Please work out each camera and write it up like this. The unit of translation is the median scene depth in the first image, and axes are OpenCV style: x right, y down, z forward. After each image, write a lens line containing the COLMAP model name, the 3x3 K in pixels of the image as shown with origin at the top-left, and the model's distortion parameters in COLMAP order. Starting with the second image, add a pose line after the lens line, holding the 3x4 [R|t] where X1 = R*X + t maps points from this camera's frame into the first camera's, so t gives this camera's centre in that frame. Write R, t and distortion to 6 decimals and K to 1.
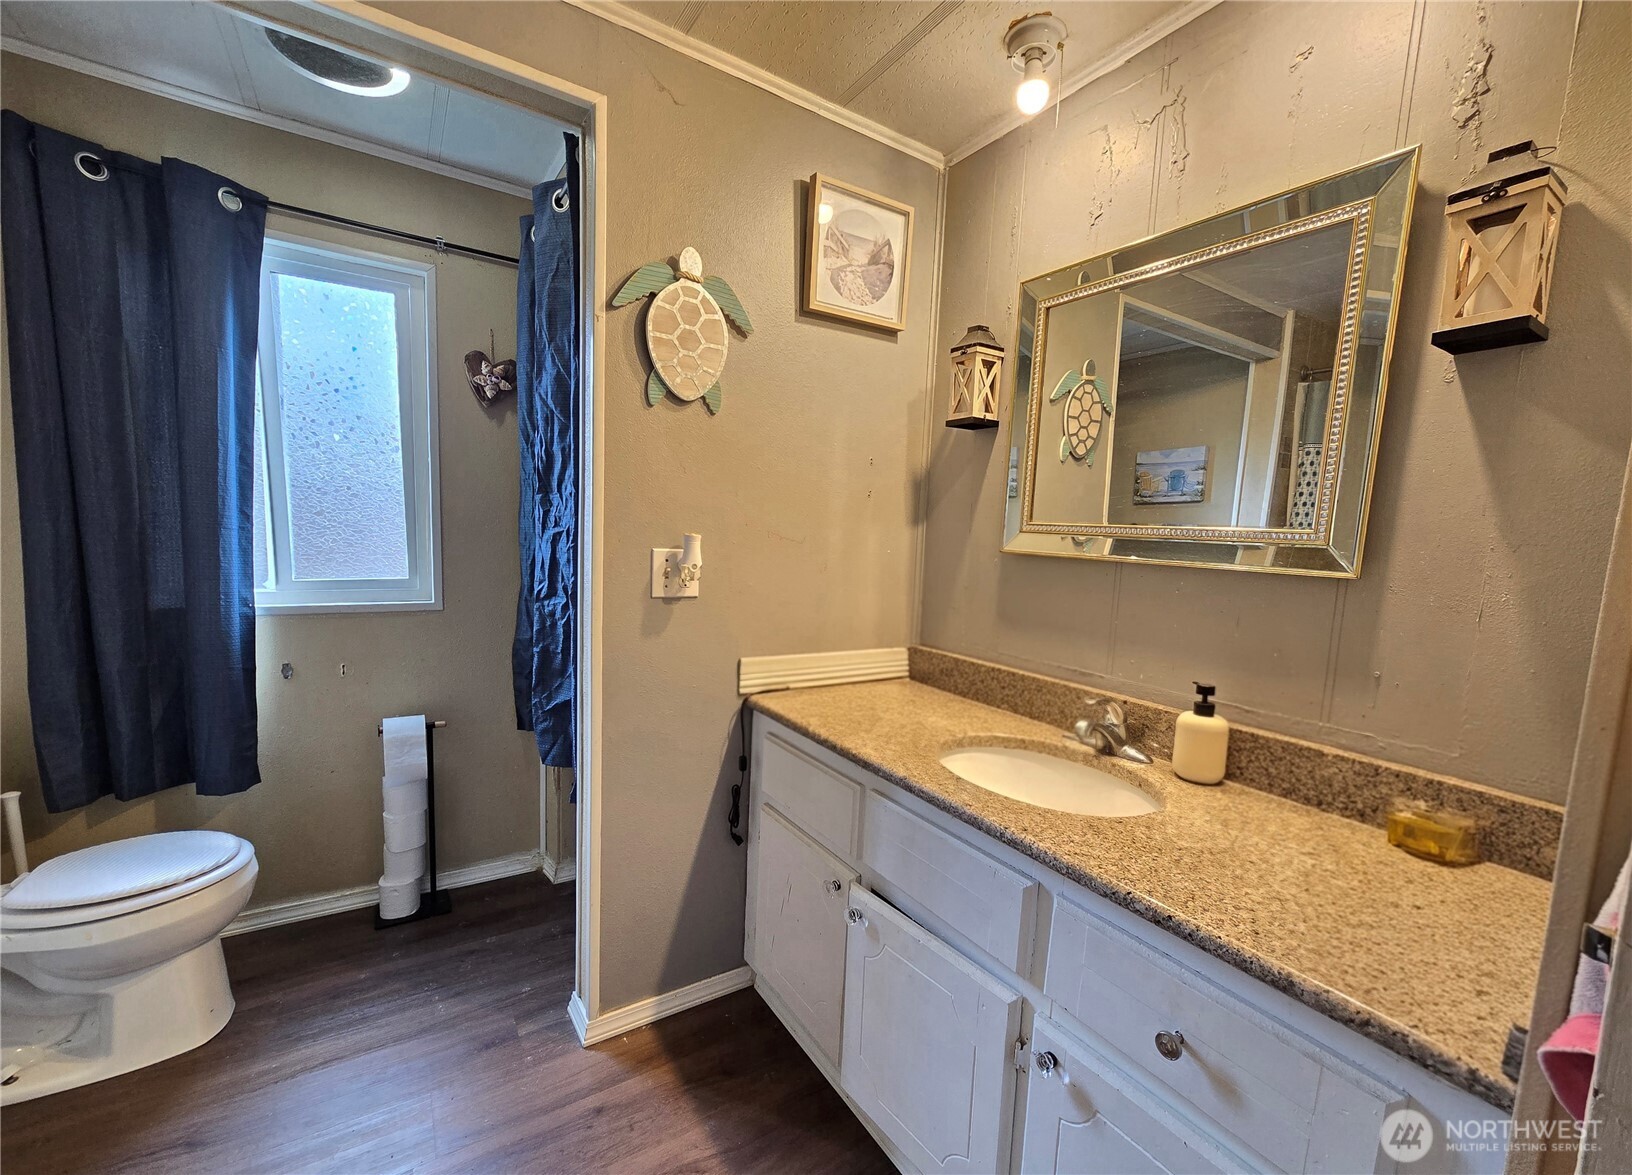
lens RADIAL K [[675.3, 0, 818.0], [0, 675.3, 595.6], [0, 0, 1]] dist [-0.008396, -0.000435]
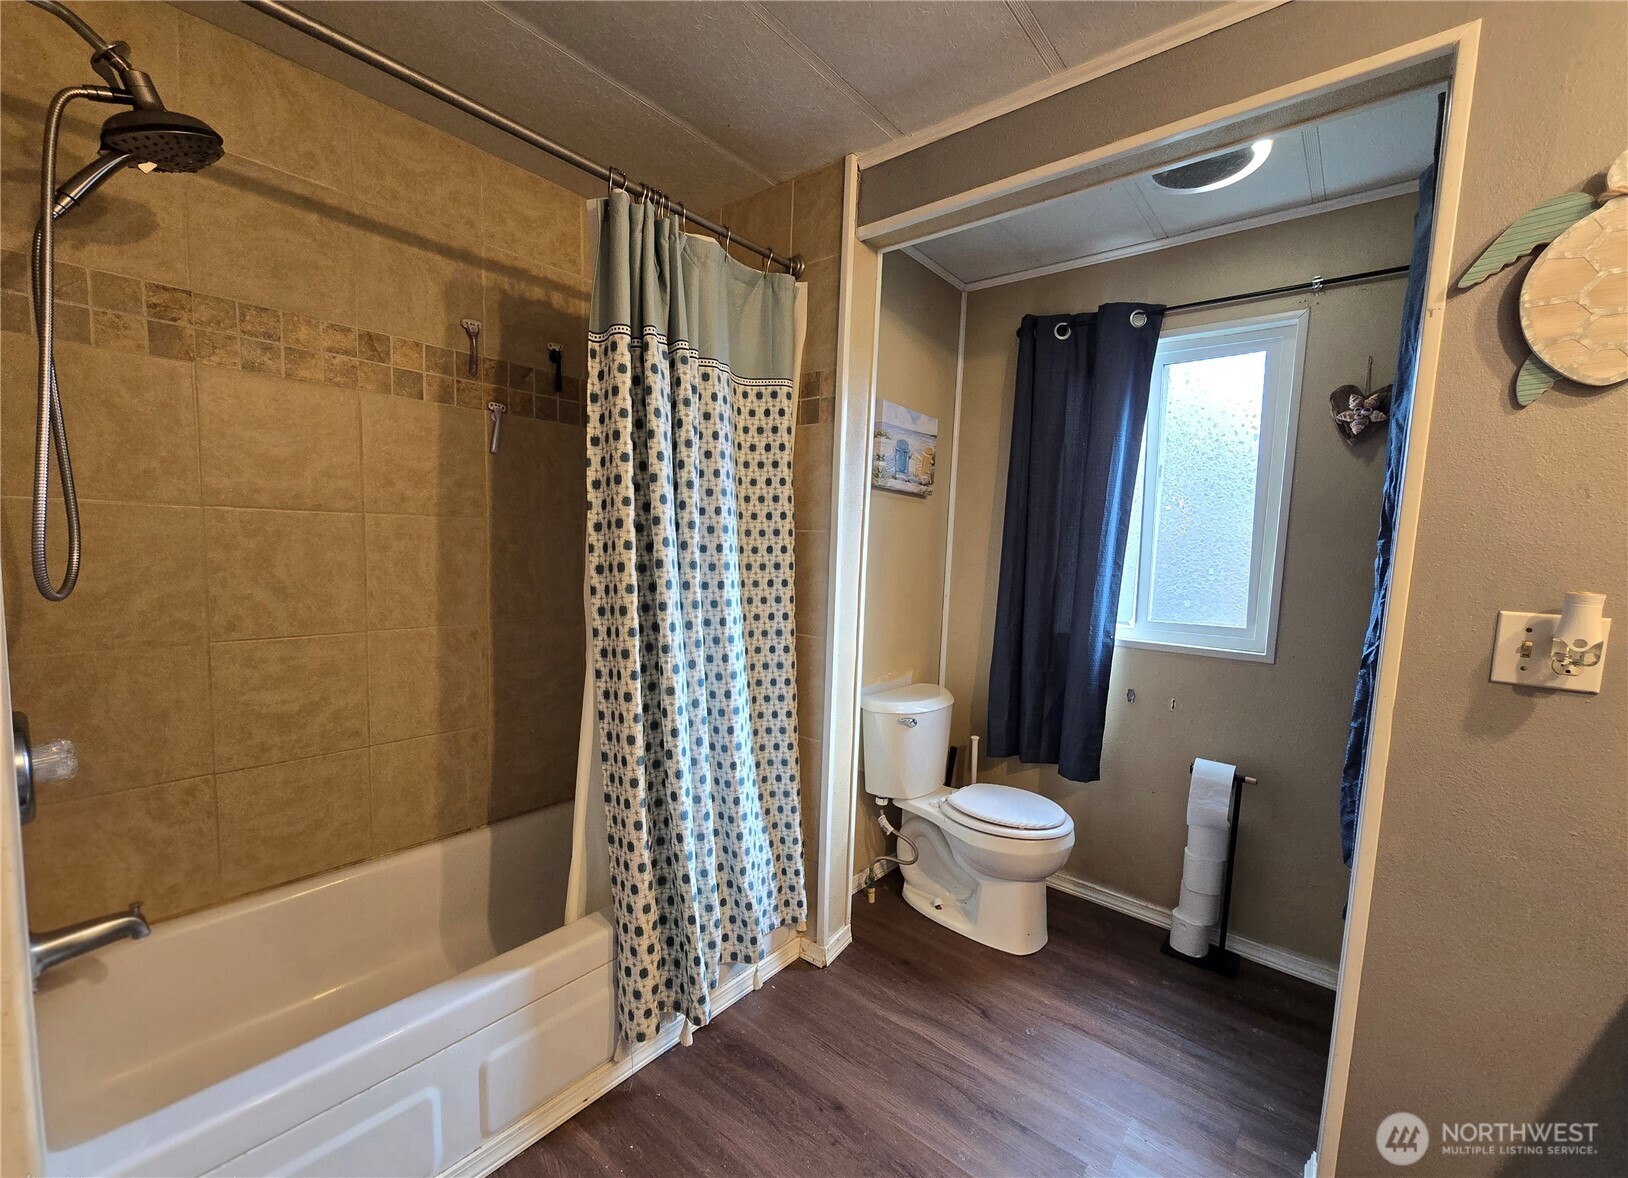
lens RADIAL K [[658.1, 0, 814.0], [0, 658.1, 589.0], [0, 0, 1]] dist [-0.002384, 0.000178]
pose [[0.295571, 0.032290, -0.954775, 0.159467], [-0.116186, 0.993225, -0.002377, -0.007284], [0.948229, 0.111634, 0.297320, 0.106168]]
